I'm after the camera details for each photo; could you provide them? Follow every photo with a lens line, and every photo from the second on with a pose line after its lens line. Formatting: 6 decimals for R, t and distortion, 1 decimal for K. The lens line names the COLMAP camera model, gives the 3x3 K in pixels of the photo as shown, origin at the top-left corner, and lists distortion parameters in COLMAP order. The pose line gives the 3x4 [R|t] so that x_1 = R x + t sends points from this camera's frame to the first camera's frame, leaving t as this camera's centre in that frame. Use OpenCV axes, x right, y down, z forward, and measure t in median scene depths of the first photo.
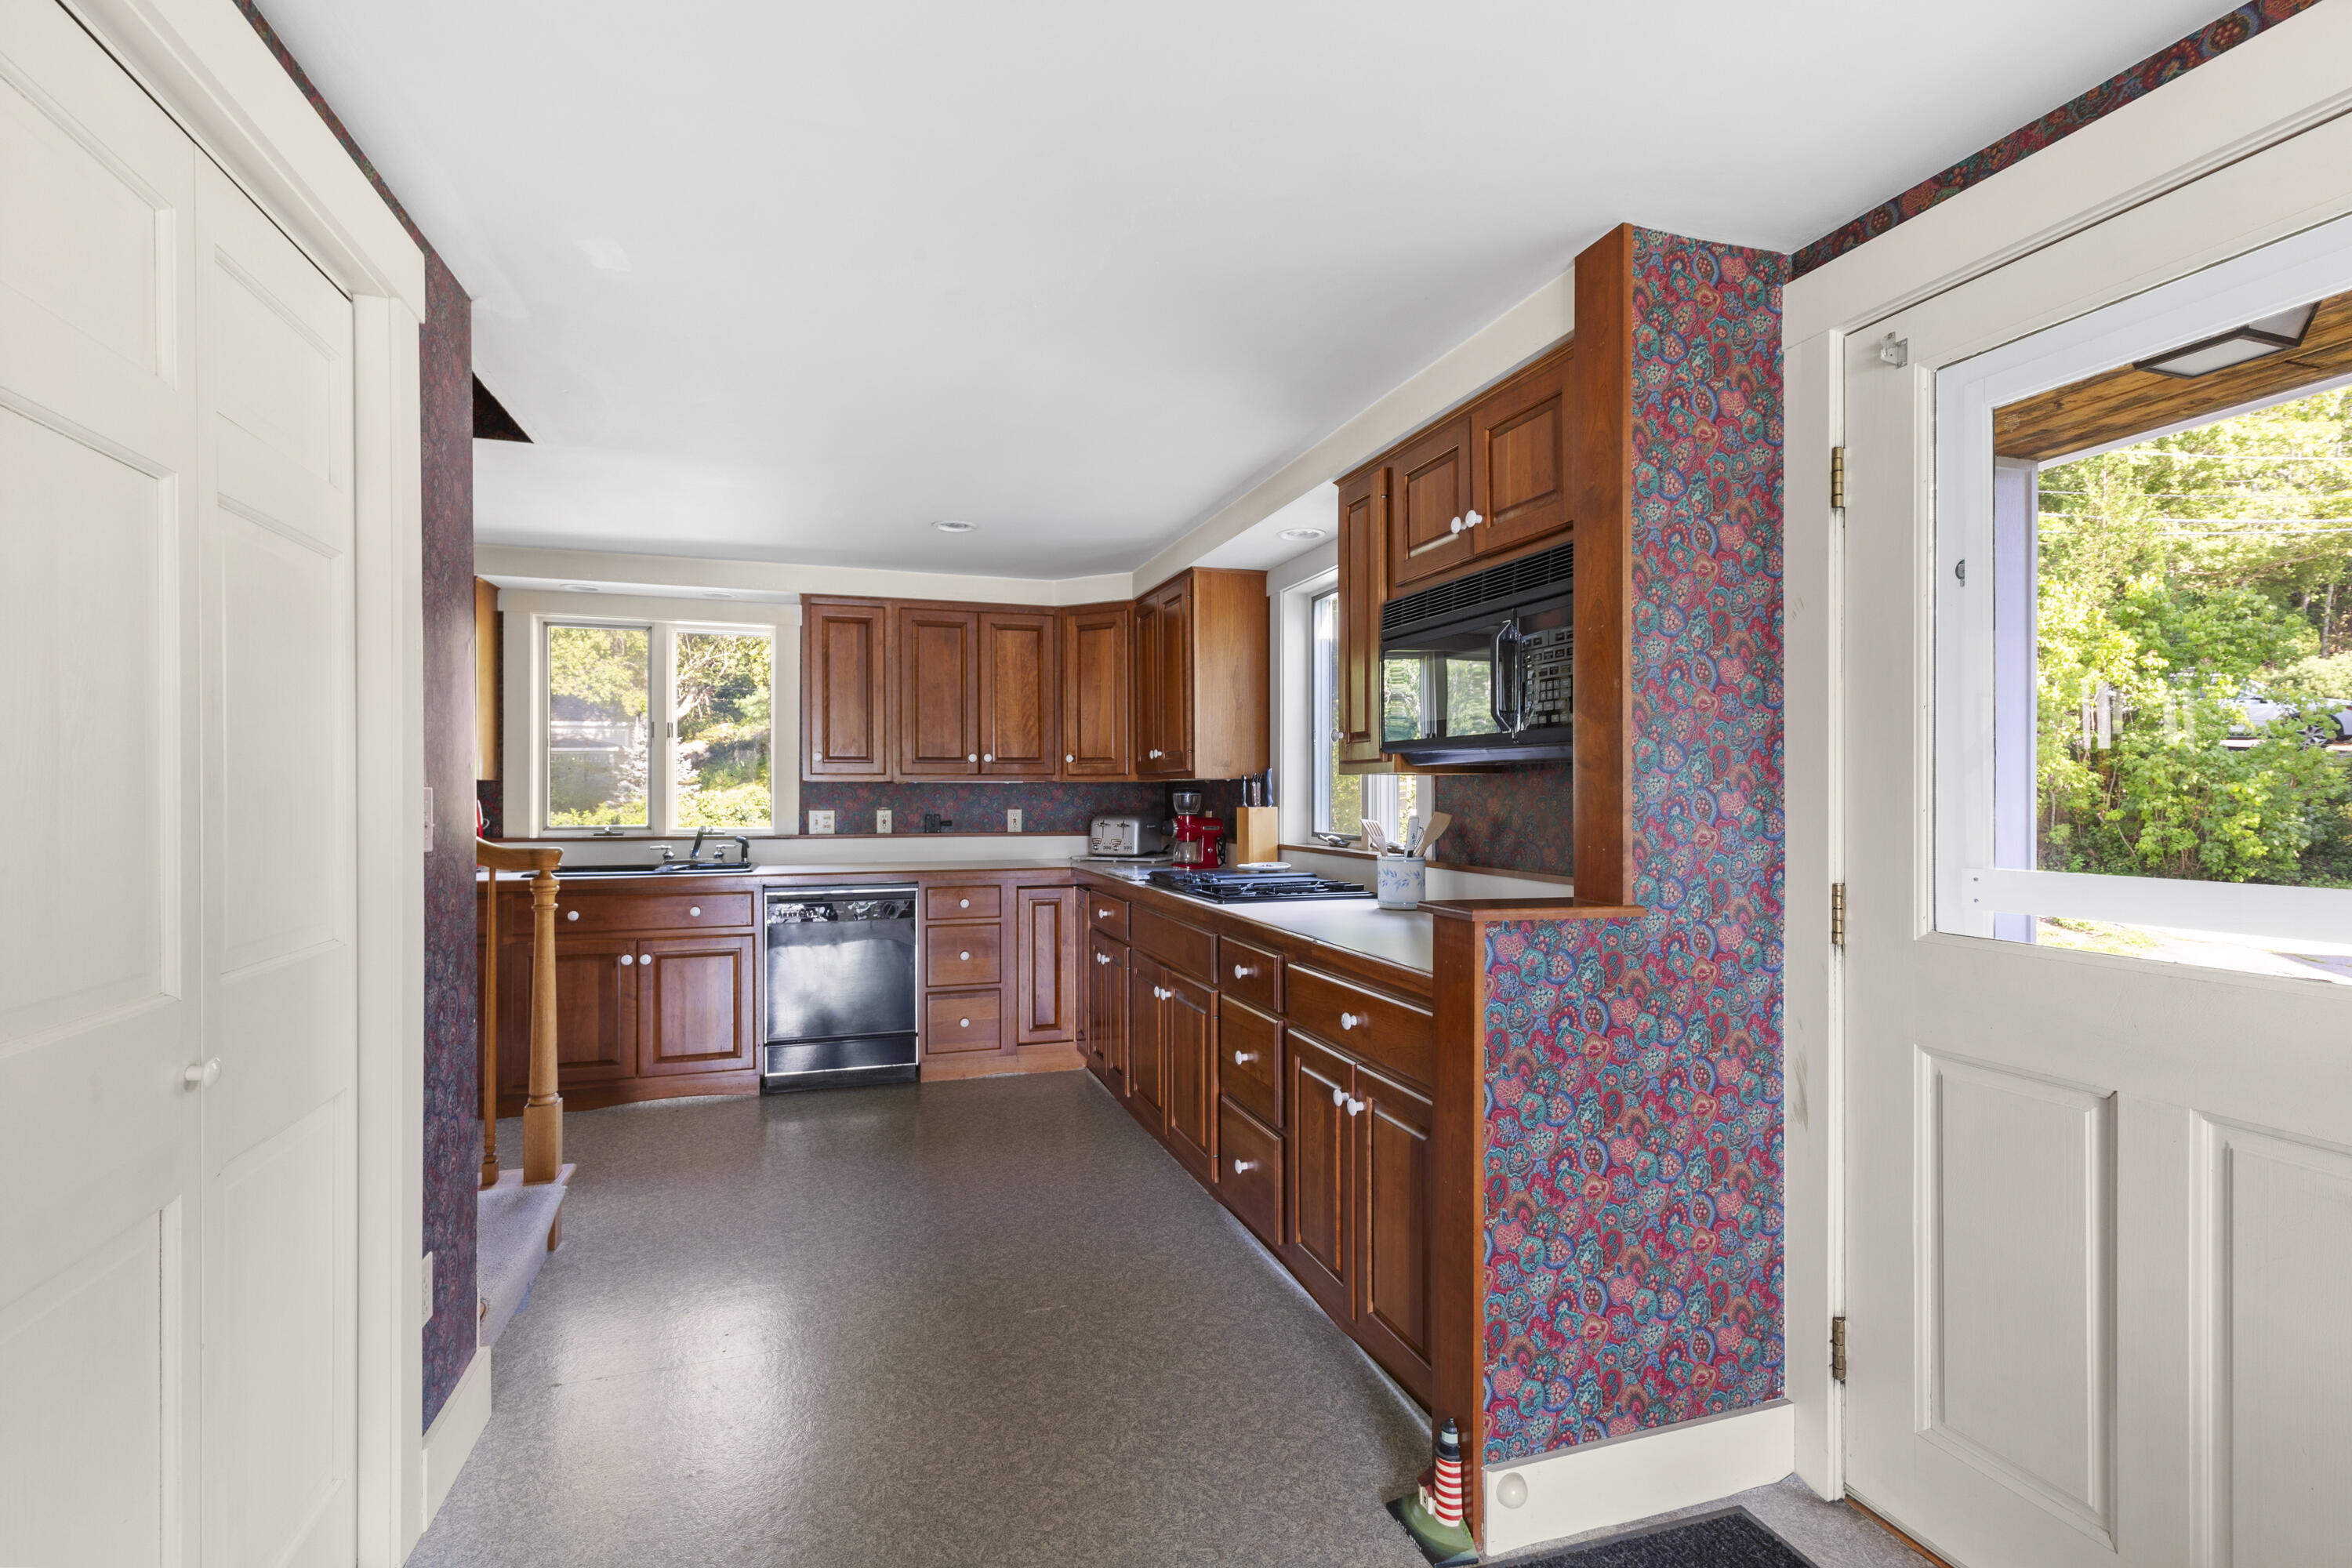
lens RADIAL K [[1085.9, 0, 1171.4], [0, 1085.9, 798.7], [0, 0, 1]] dist [0.001787, -0.000014]
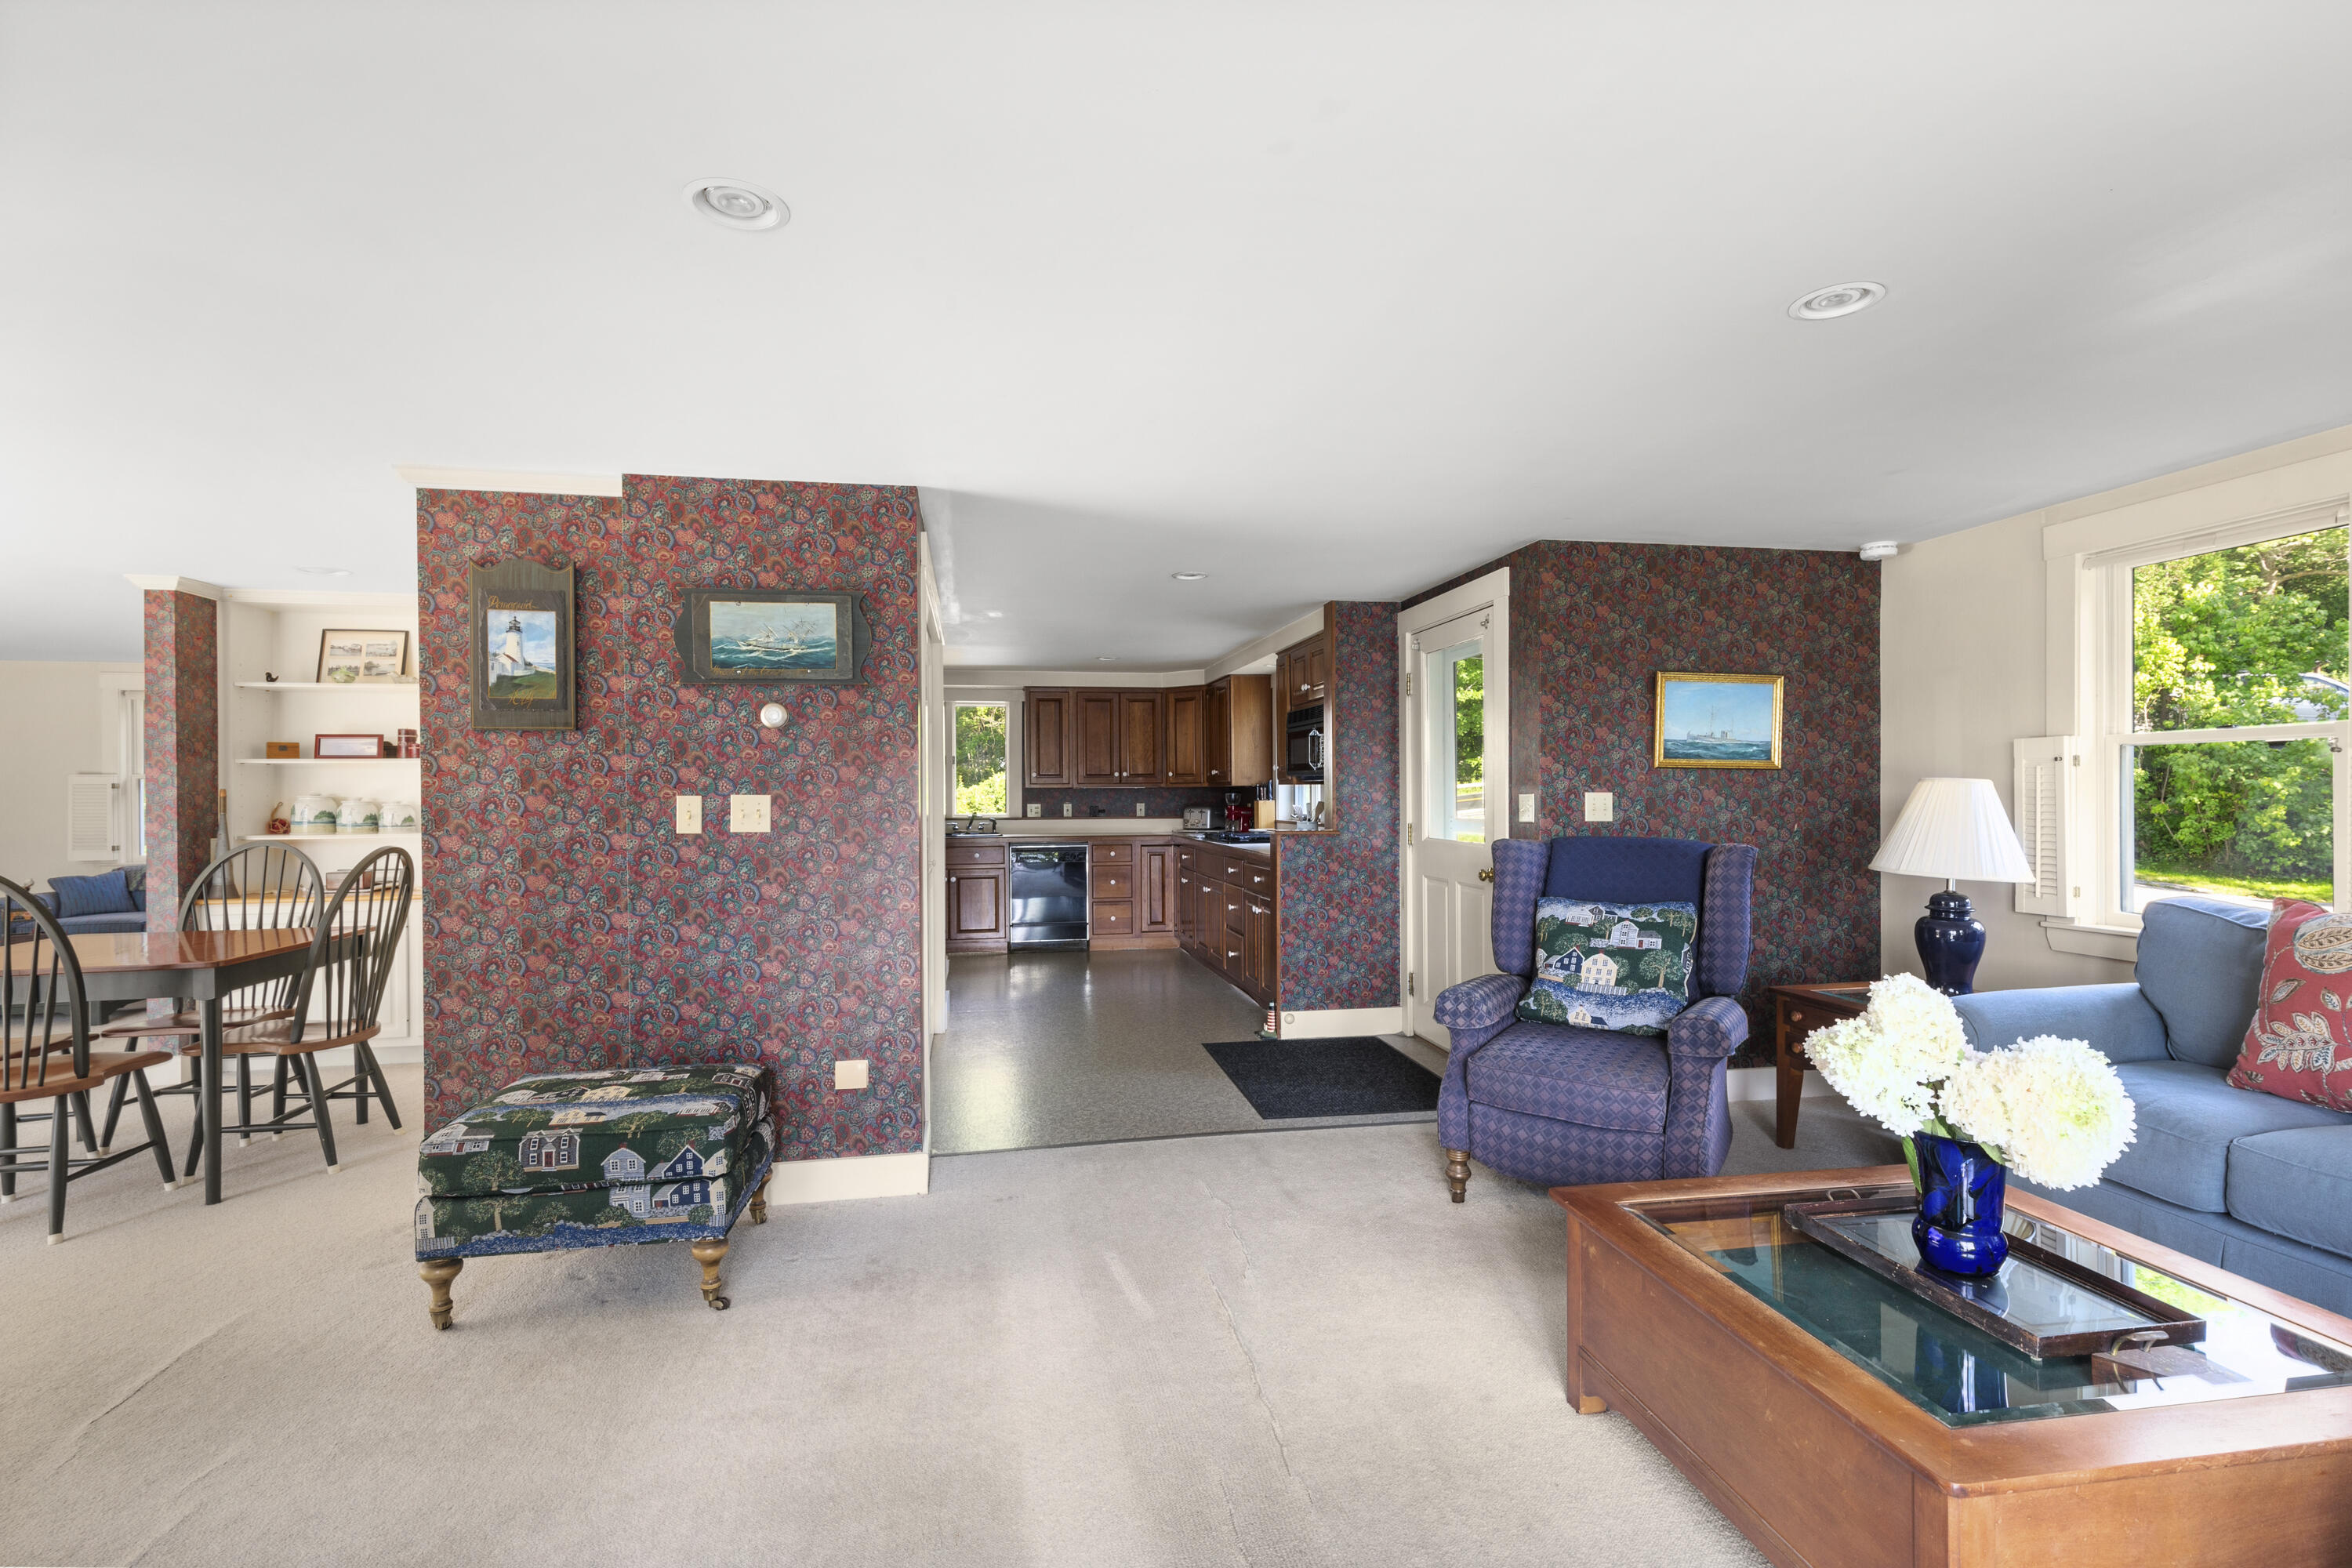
lens RADIAL K [[1064.4, 0, 1176.1], [0, 1064.4, 797.8], [0, 0, 1]] dist [0.001362, -0.000375]
pose [[0.992154, -0.004589, -0.124941, 0.136401], [0.004504, 0.999989, -0.000963, 0.003697], [0.124944, 0.000393, 0.992164, -0.744360]]
